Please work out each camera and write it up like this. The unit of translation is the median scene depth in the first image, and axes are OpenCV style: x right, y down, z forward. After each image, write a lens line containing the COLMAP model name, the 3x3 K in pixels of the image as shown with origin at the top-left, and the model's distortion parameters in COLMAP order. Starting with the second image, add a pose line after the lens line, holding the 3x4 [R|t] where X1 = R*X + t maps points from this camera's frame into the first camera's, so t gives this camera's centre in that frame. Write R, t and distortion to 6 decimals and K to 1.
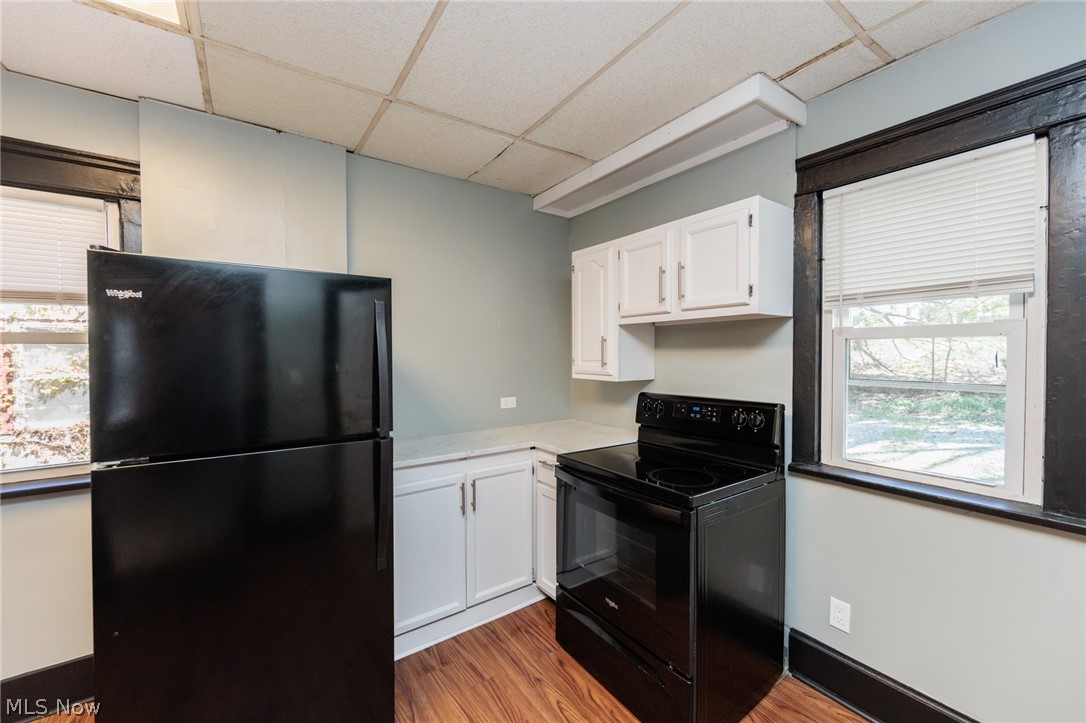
lens RADIAL K [[424.7, 0, 541.2], [0, 424.7, 359.8], [0, 0, 1]] dist [-0.000941, -0.000306]
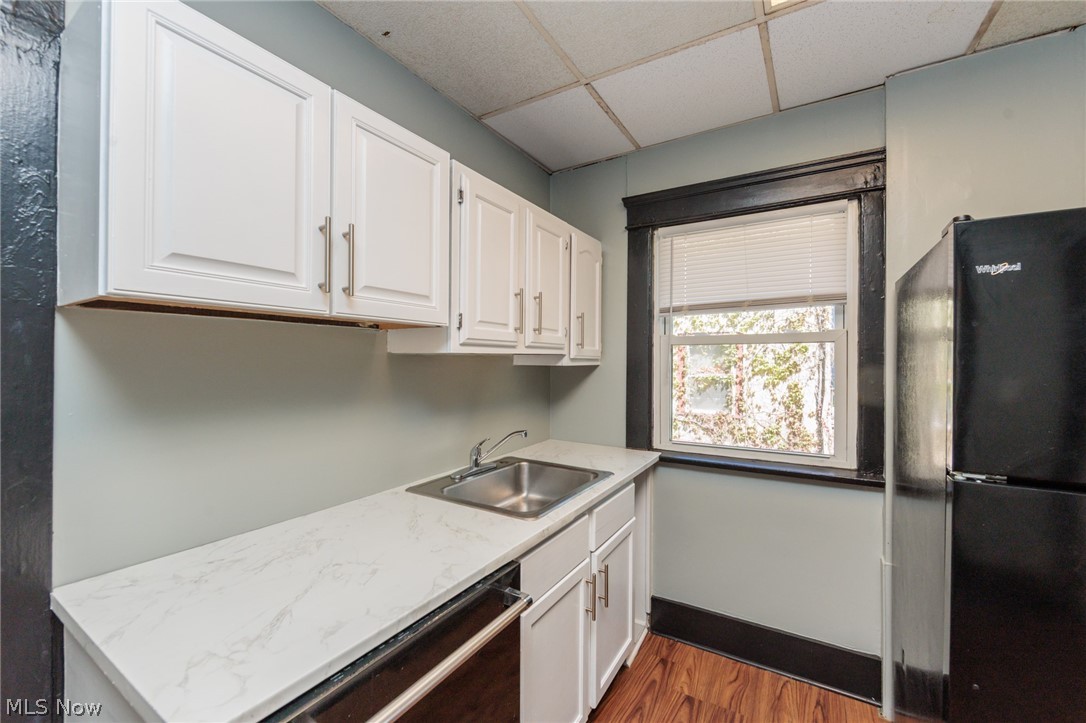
lens RADIAL K [[445.5, 0, 569.6], [0, 445.5, 359.6], [0, 0, 1]] dist [-0.035371, 0.012579]
pose [[0.455034, 0.006232, -0.890452, -0.104717], [-0.023121, 0.999721, -0.004818, 0.006625], [0.890174, 0.022781, 0.455052, -0.015286]]
